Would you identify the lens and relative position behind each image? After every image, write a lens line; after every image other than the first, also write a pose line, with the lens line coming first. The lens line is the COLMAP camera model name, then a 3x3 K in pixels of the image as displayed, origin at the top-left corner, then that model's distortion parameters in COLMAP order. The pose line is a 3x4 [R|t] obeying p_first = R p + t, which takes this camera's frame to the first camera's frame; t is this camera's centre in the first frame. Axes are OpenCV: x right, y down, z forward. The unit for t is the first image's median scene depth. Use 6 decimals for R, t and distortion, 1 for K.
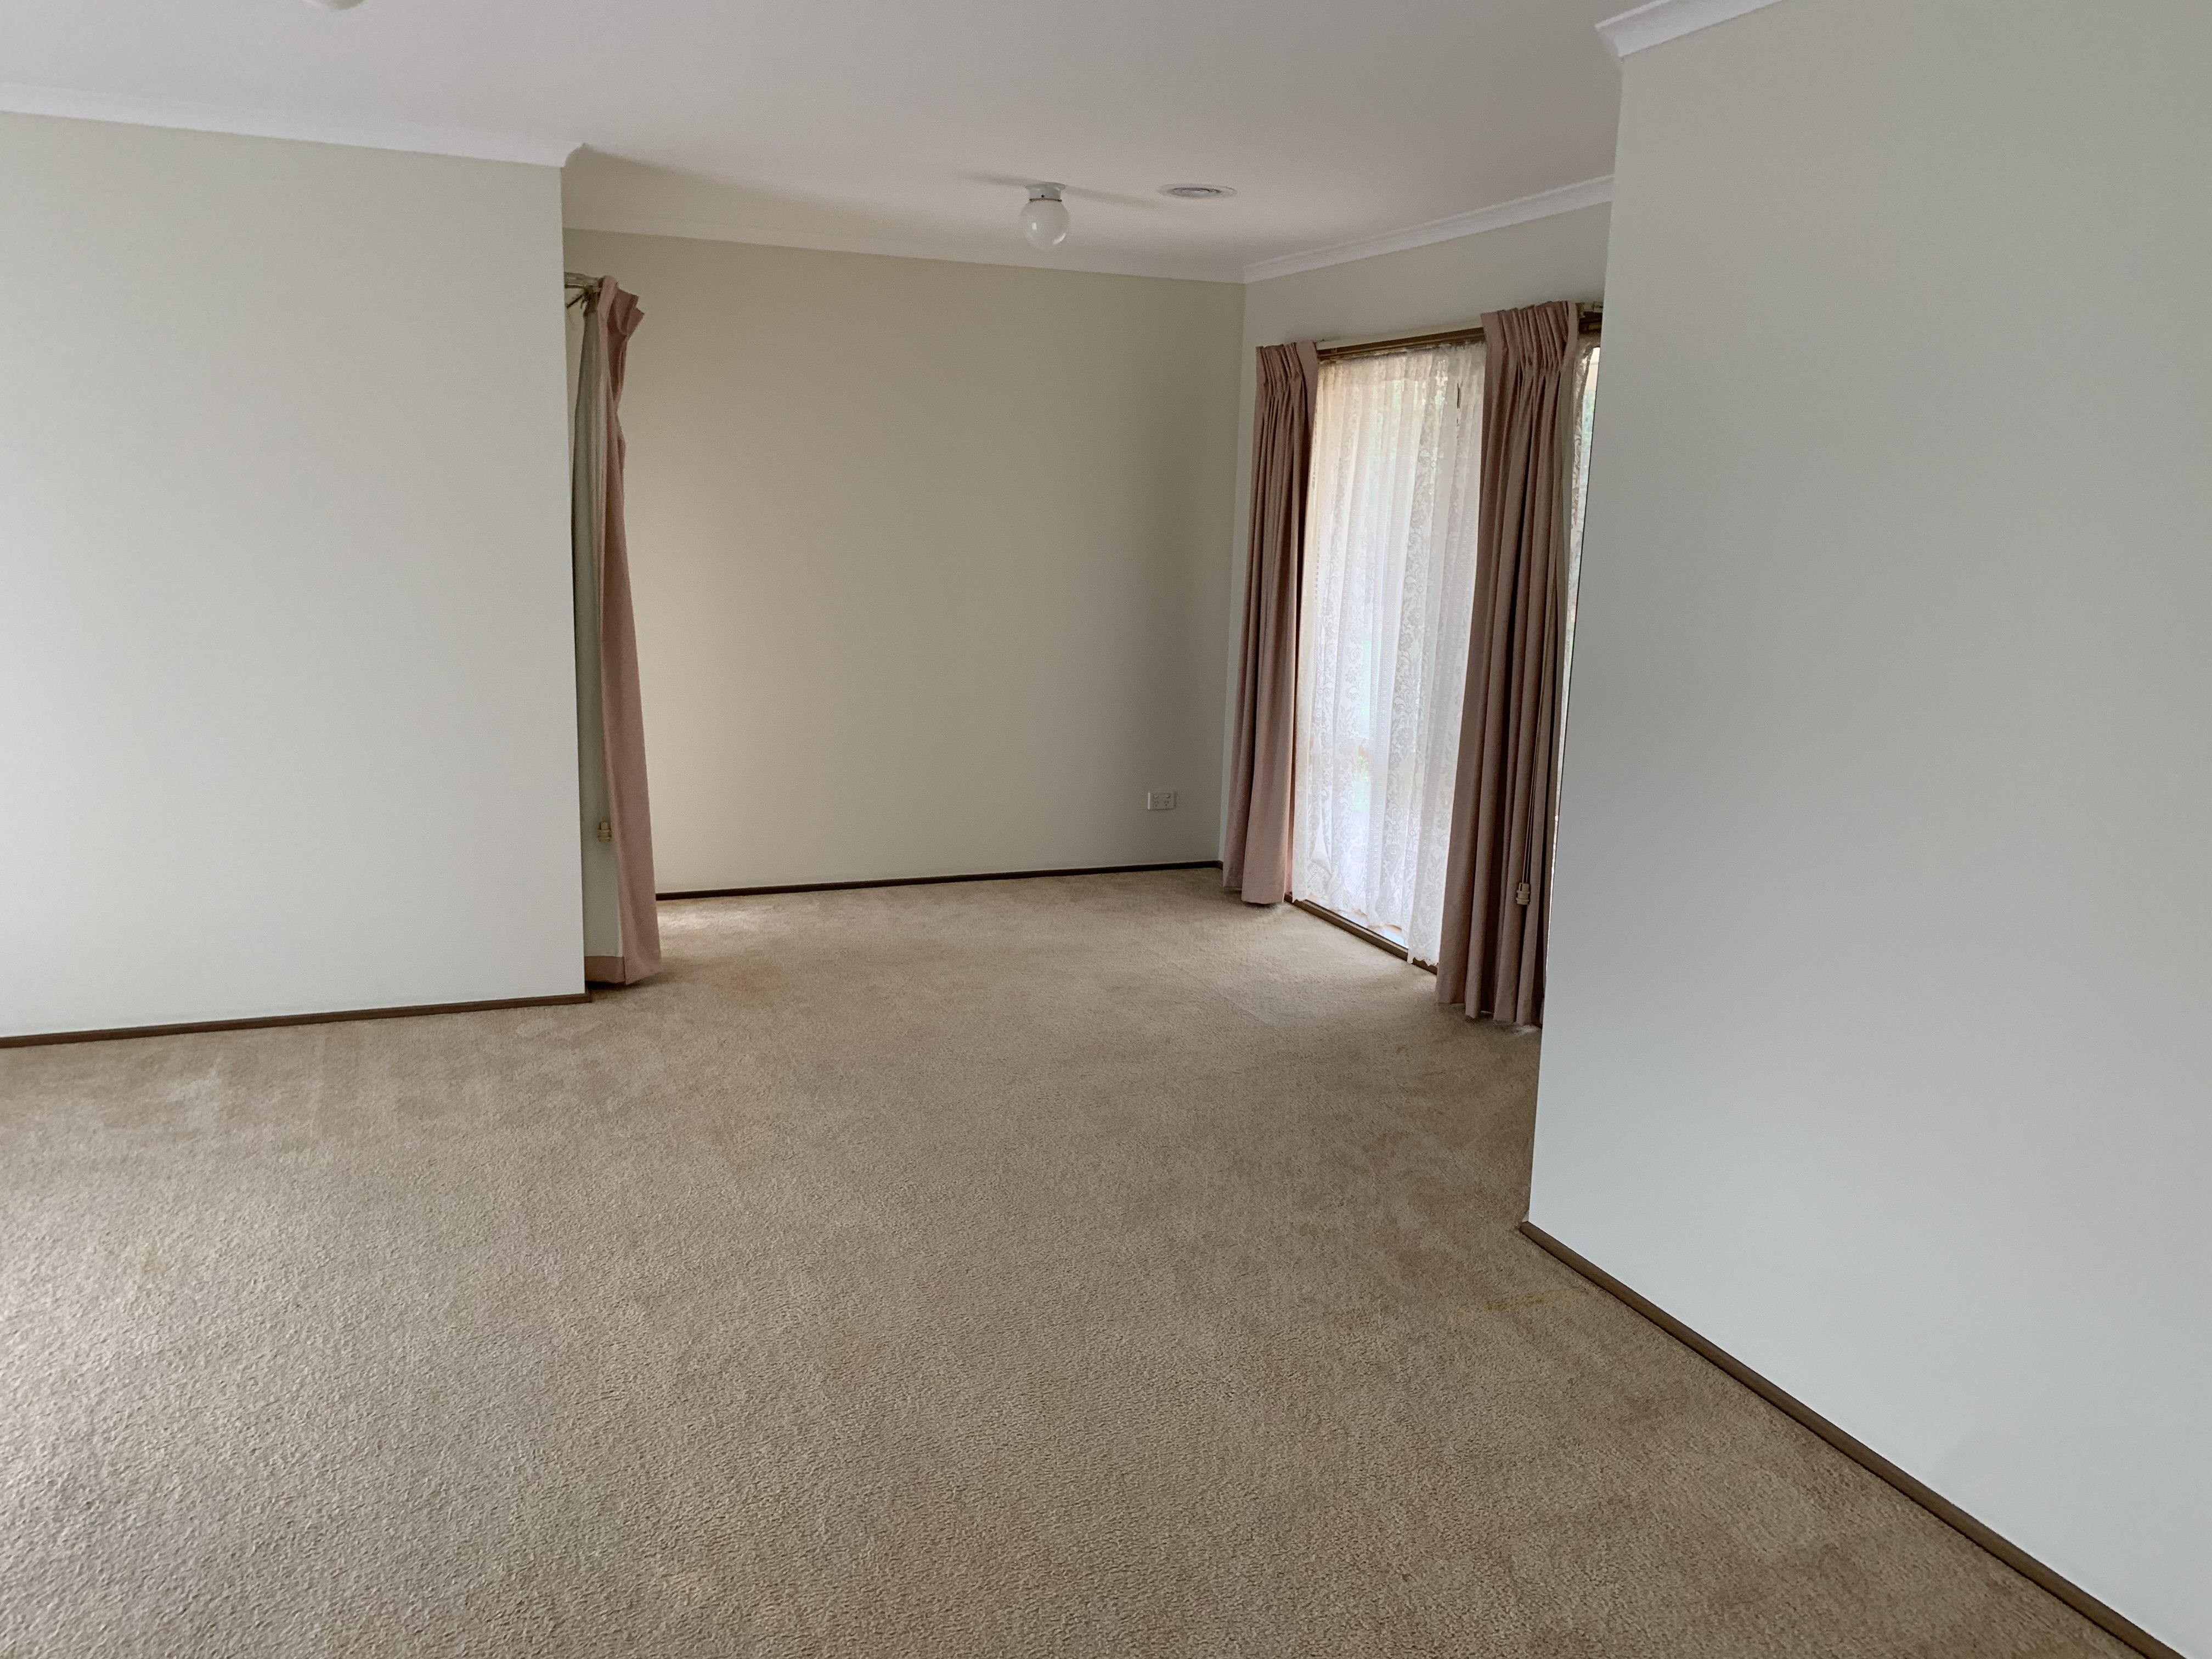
lens RADIAL K [[1675.6, 0, 1105.4], [0, 1675.6, 821.5], [0, 0, 1]] dist [-0.000544, -0.005642]
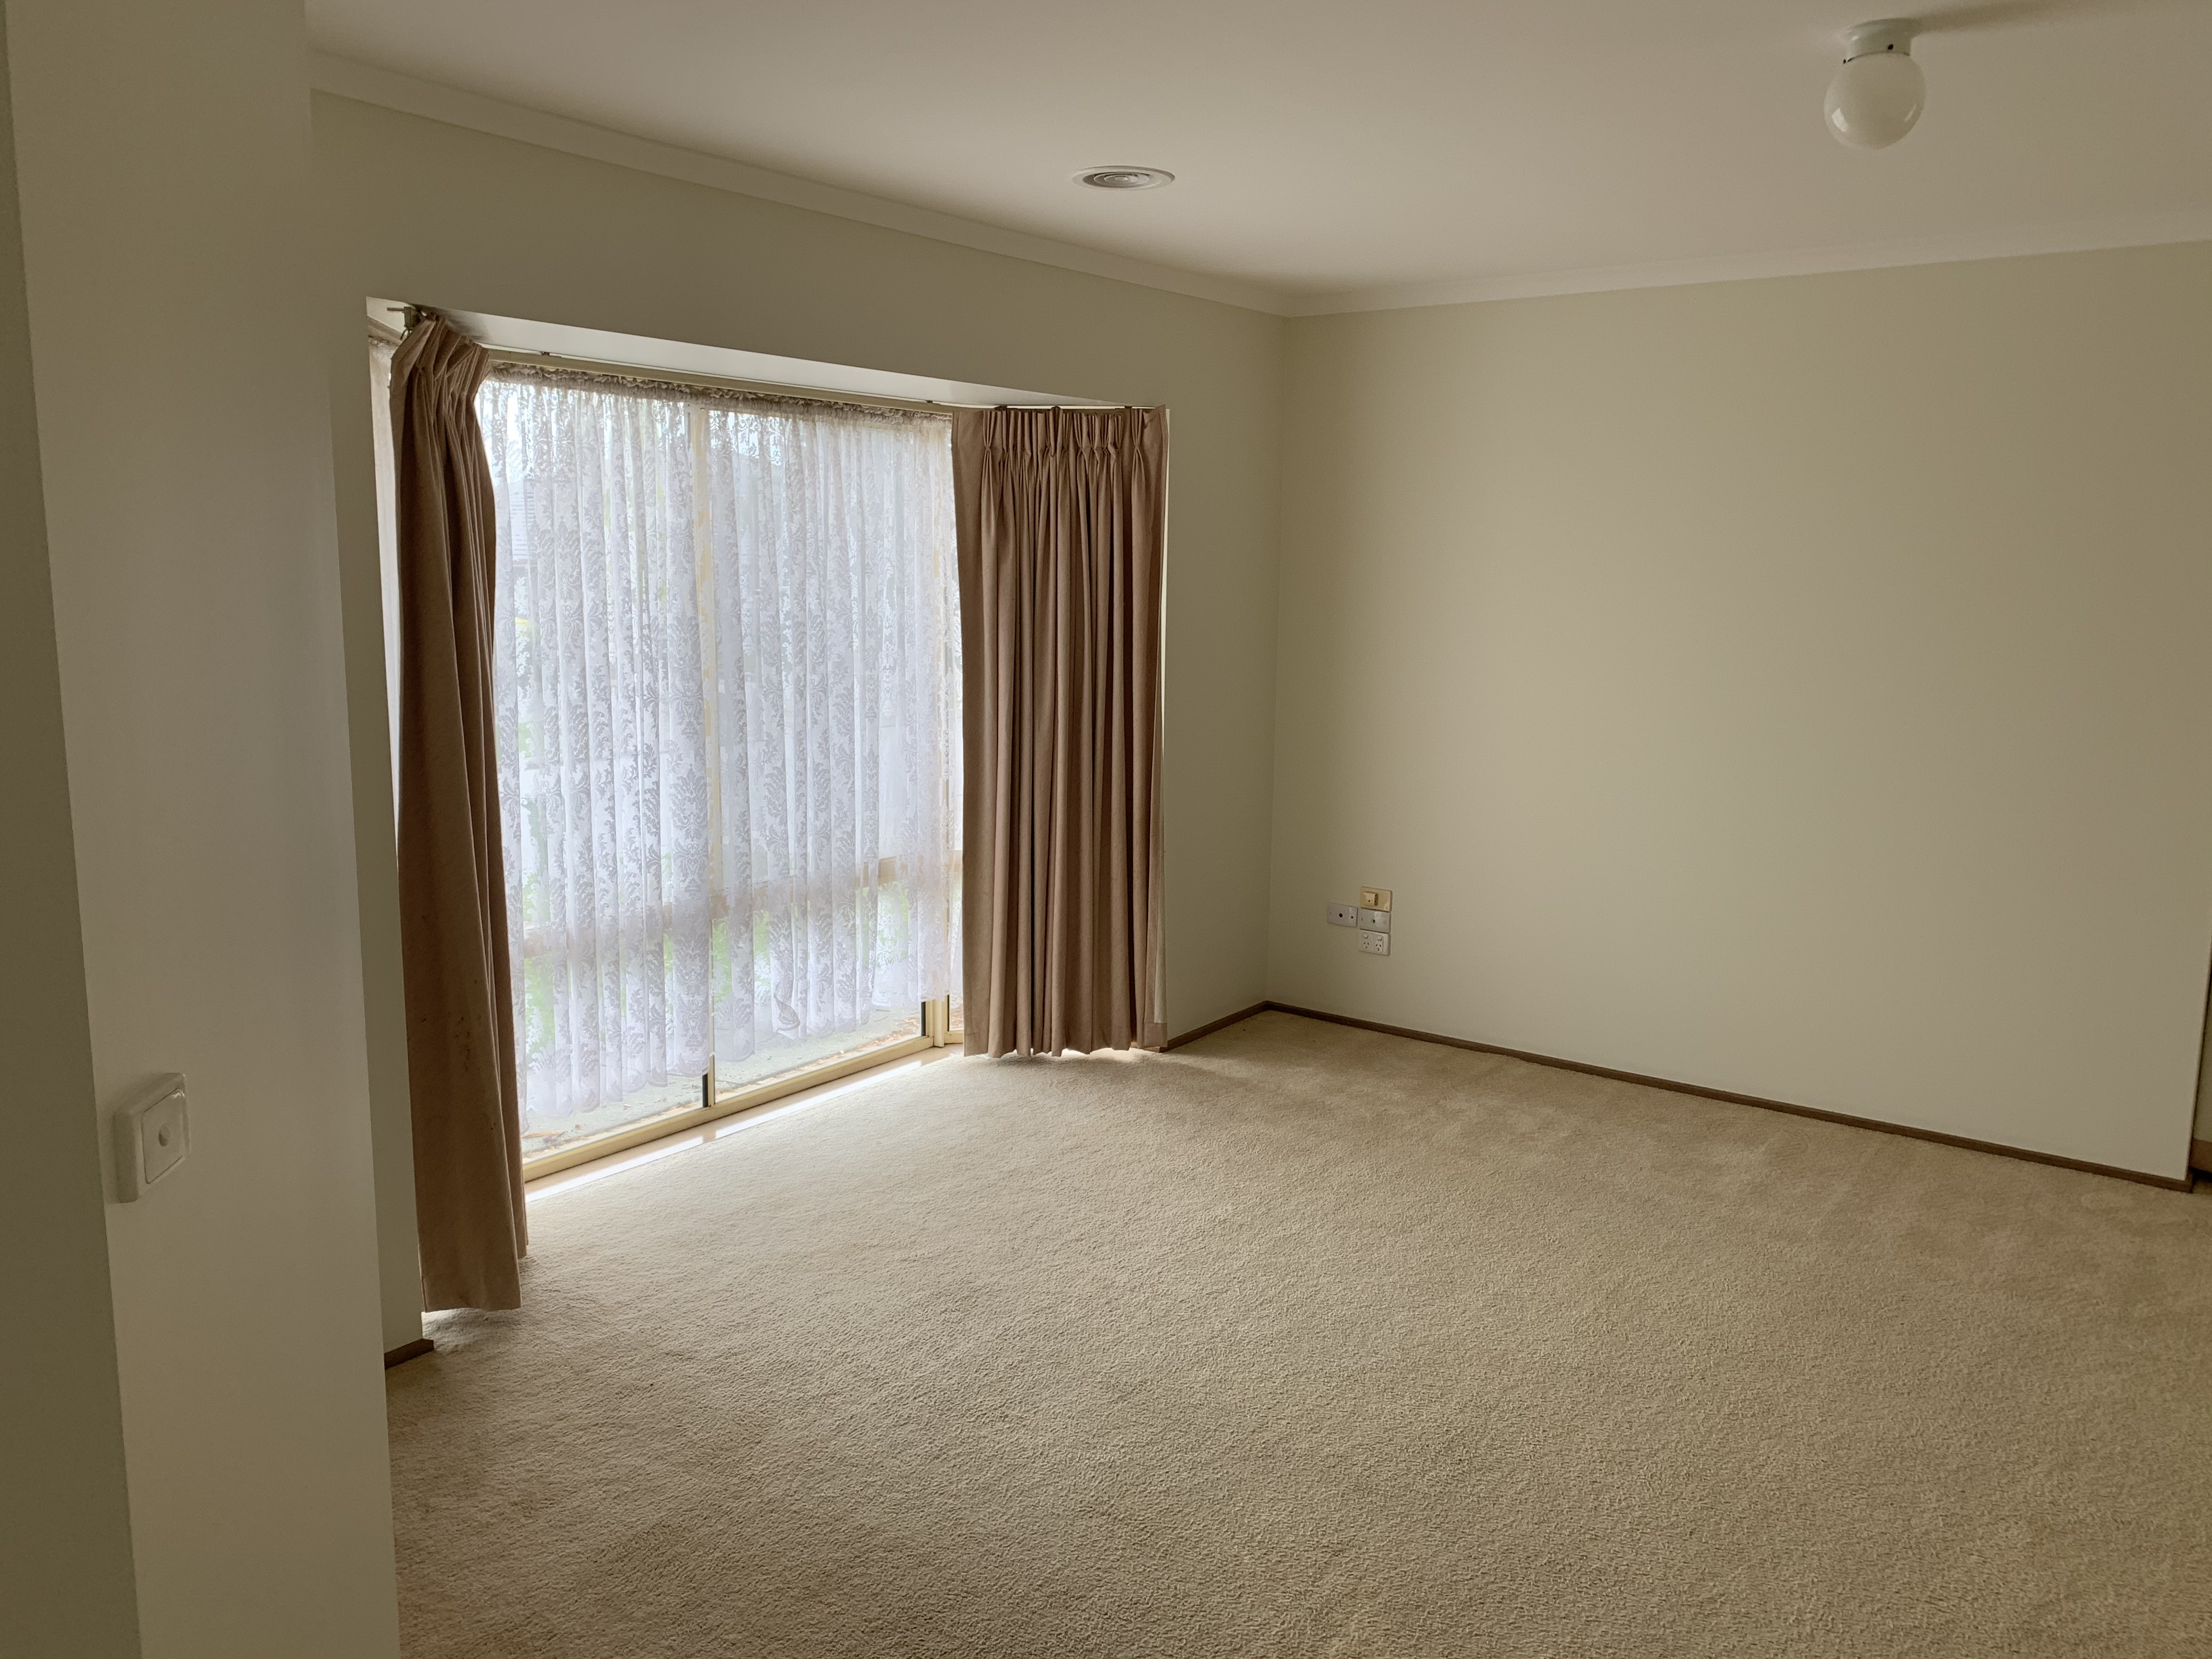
lens RADIAL K [[1675.6, 0, 1103.9], [0, 1675.6, 836.3], [0, 0, 1]] dist [-0.000544, -0.005642]
pose [[0.517522, 0.114134, -0.848024, 0.137309], [-0.157718, 0.986807, 0.036562, -0.019667], [0.841009, 0.114827, 0.528695, 0.071198]]
